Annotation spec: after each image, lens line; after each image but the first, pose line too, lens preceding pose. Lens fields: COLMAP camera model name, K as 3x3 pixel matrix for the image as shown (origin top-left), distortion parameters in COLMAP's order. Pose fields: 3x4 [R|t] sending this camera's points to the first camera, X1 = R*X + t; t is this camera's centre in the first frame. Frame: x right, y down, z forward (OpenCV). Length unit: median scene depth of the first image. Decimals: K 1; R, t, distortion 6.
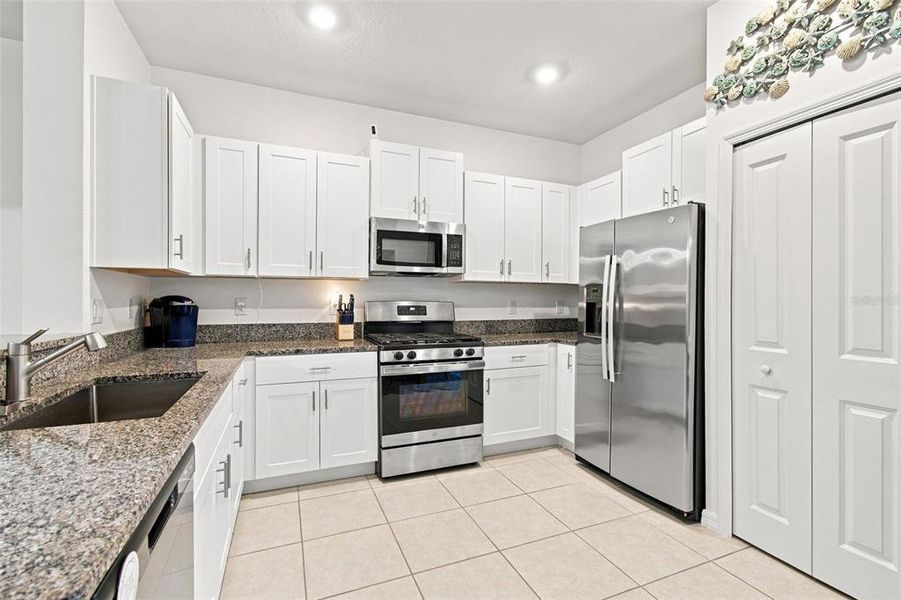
lens RADIAL K [[391.6, 0, 450.5], [0, 391.6, 300.0], [0, 0, 1]] dist [-0.002689, -0.000067]
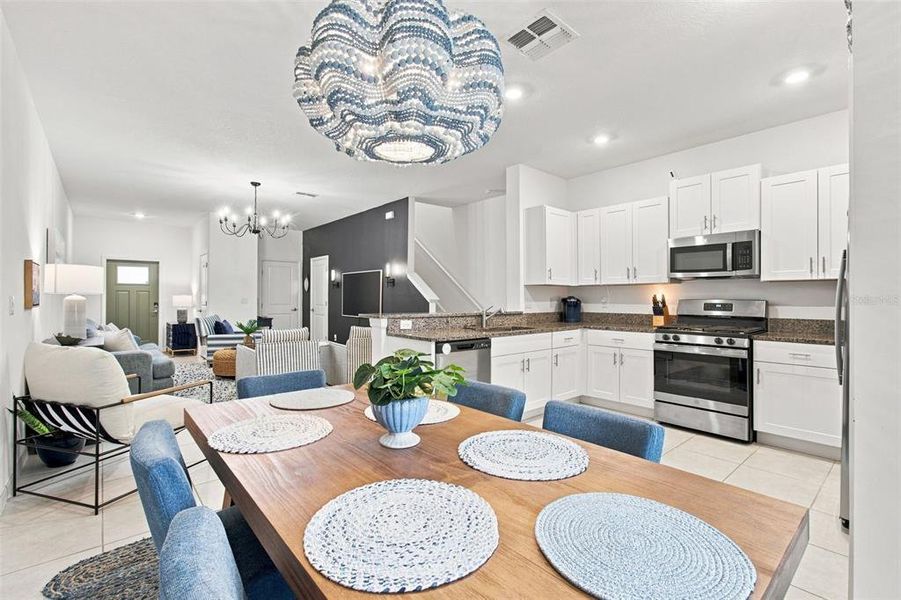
lens RADIAL K [[409.6, 0, 445.5], [0, 409.6, 289.0], [0, 0, 1]] dist [-0.001548, 0.000094]
pose [[0.327728, -0.022203, -0.944511, 0.912481], [-0.001110, 0.999714, -0.023885, 0.002321], [0.944772, 0.008876, 0.327609, -0.223383]]
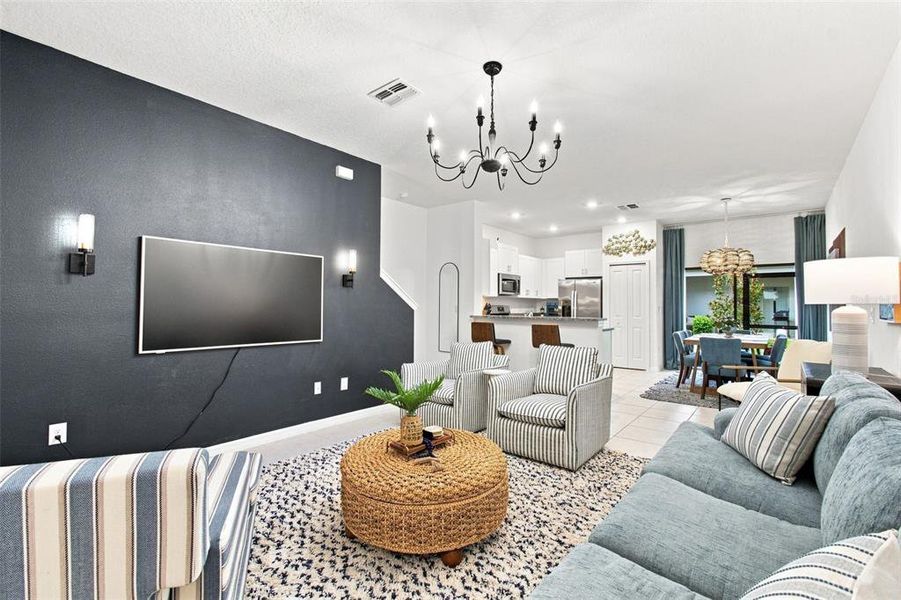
lens RADIAL K [[409.6, 0, 445.5], [0, 409.6, 289.0], [0, 0, 1]] dist [-0.001548, 0.000094]
pose [[0.877712, 0.021605, 0.478702, -1.836420], [-0.006223, 0.999413, -0.033696, -0.013834], [-0.479149, 0.026596, 0.877331, -1.229167]]
